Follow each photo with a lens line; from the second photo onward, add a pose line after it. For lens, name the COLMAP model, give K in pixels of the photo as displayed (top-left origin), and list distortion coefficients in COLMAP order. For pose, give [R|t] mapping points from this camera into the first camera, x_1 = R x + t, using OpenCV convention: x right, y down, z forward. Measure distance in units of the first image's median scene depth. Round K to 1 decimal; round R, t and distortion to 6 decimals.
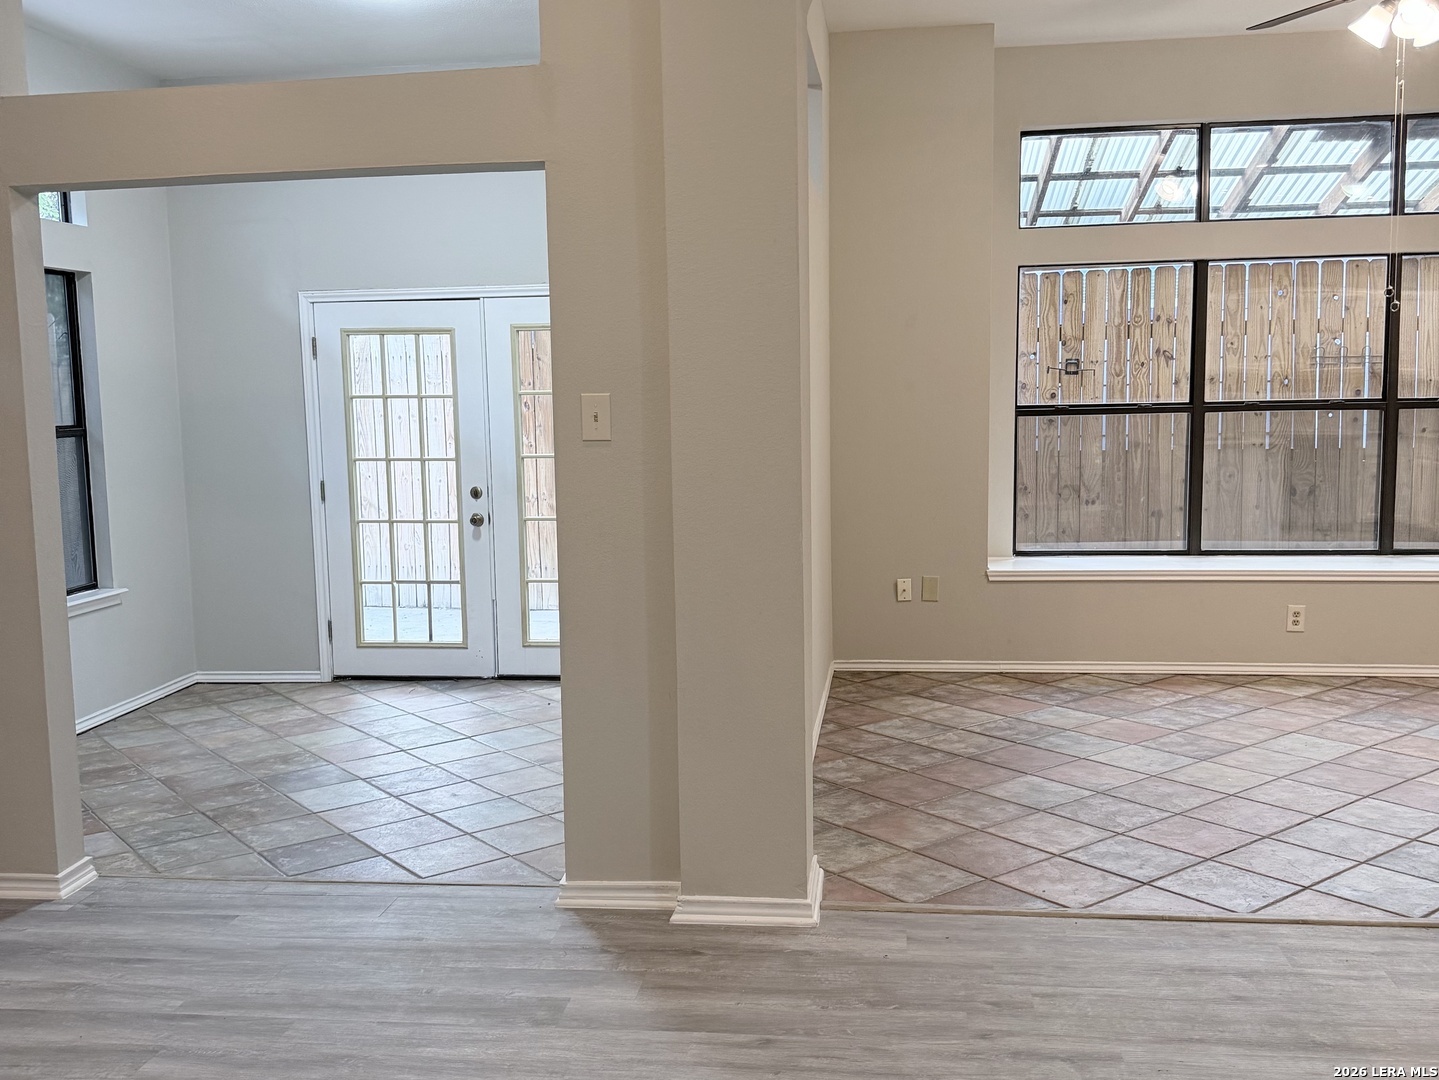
lens RADIAL K [[1355.8, 0, 730.2], [0, 1355.8, 537.3], [0, 0, 1]] dist [0.072244, 0.000000]
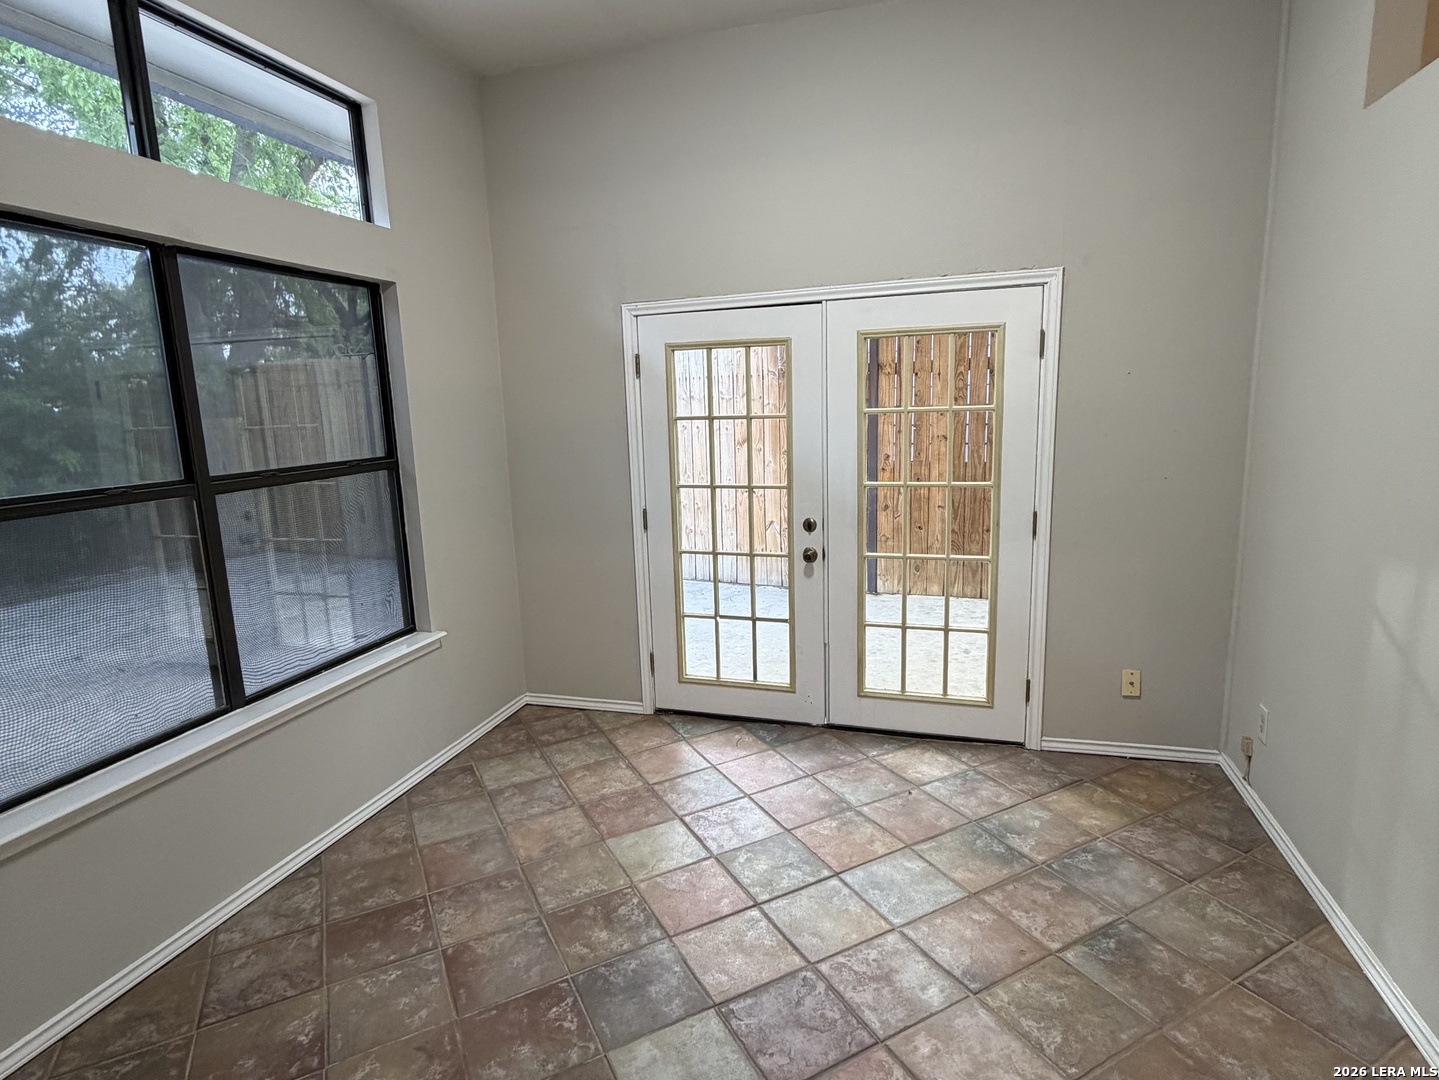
lens RADIAL K [[768.8, 0, 714.7], [0, 768.8, 540.4], [0, 0, 1]] dist [0.000221, 0.000380]
pose [[0.983646, 0.020227, -0.178972, -0.157748], [-0.007291, 0.997331, 0.072648, -0.059114], [0.179964, -0.070155, 0.981168, 0.492378]]
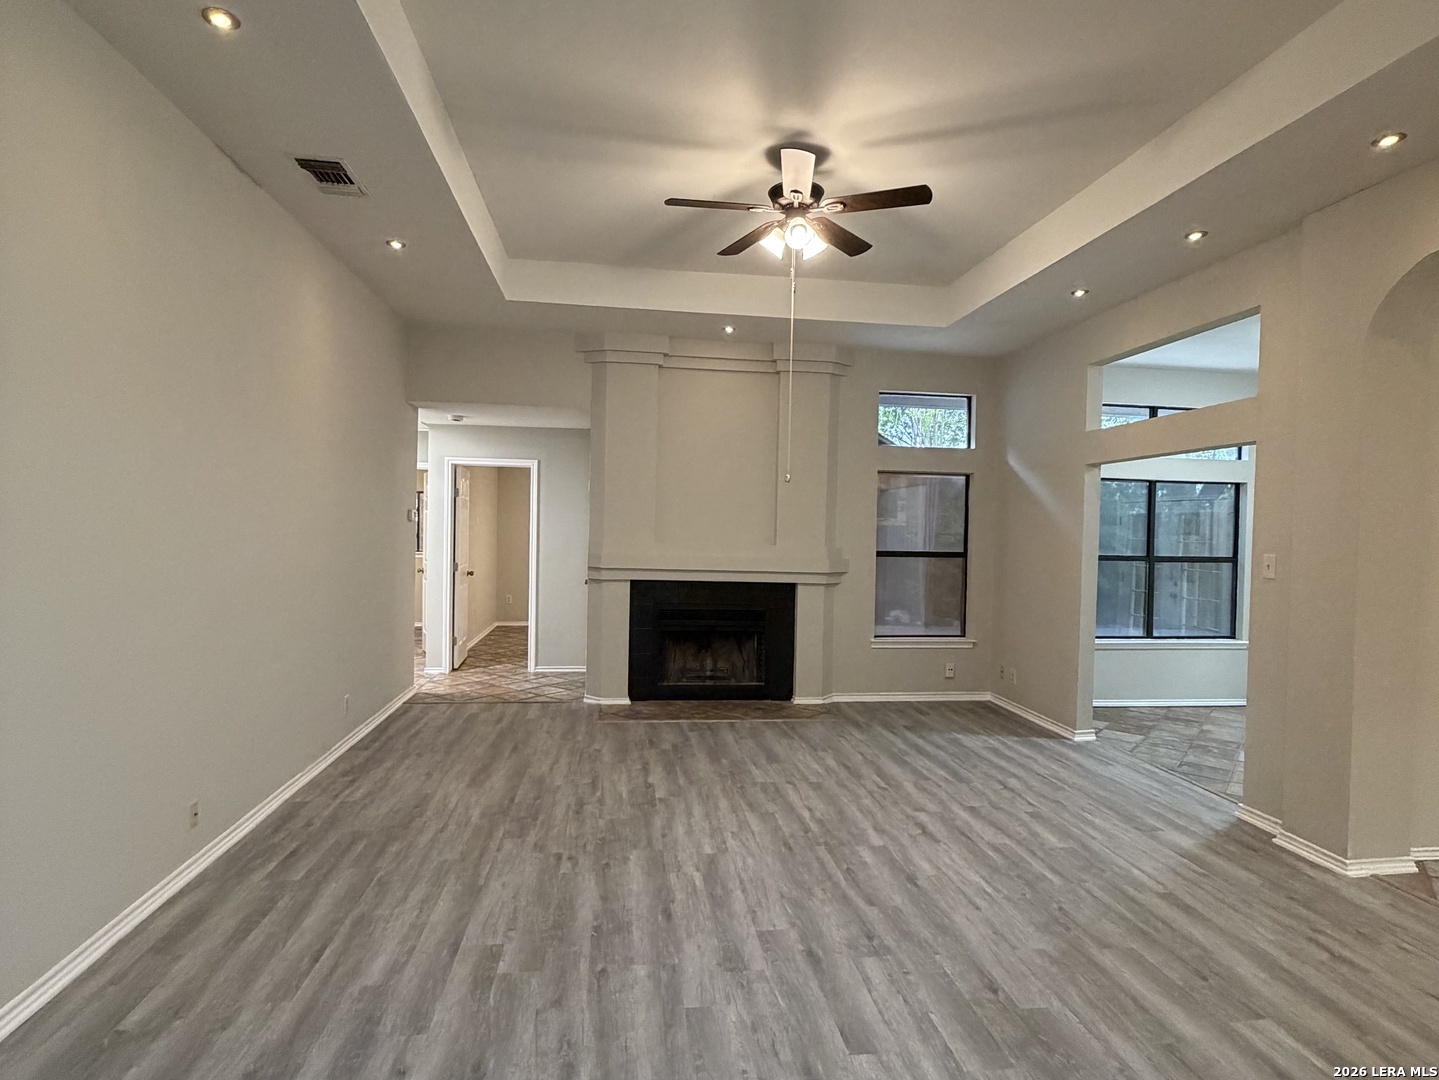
lens RADIAL K [[768.8, 0, 726.1], [0, 768.8, 538.7], [0, 0, 1]] dist [0.000221, 0.000380]
pose [[0.257264, 0.035500, -0.965689, 0.378851], [-0.136303, 0.990667, 0.000106, -0.007843], [0.956680, 0.131599, 0.259701, -0.004449]]
